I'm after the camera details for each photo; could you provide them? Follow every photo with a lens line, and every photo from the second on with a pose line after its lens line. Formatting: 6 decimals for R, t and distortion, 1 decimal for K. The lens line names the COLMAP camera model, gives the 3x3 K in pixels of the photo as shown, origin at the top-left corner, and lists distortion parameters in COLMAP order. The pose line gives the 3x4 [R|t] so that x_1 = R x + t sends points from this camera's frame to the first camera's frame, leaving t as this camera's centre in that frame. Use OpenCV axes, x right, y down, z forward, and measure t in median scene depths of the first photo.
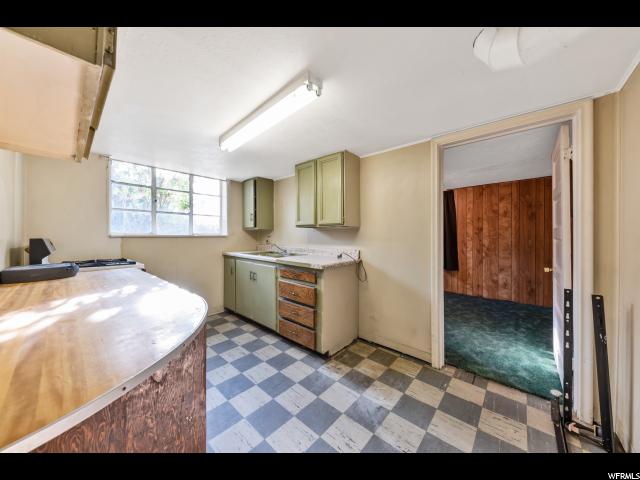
lens RADIAL K [[224.4, 0, 318.1], [0, 224.4, 236.9], [0, 0, 1]] dist [-0.002737, -0.000425]
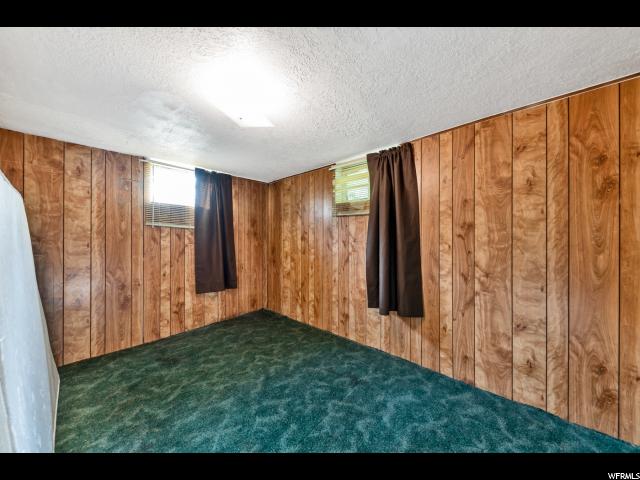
lens RADIAL K [[224.4, 0, 321.9], [0, 224.4, 238.4], [0, 0, 1]] dist [-0.002737, -0.000425]
pose [[0.999999, 0.000606, 0.001399, 0.454426], [-0.000596, 0.999971, -0.007611, -0.008478], [-0.001403, 0.007610, 0.999970, 0.587785]]
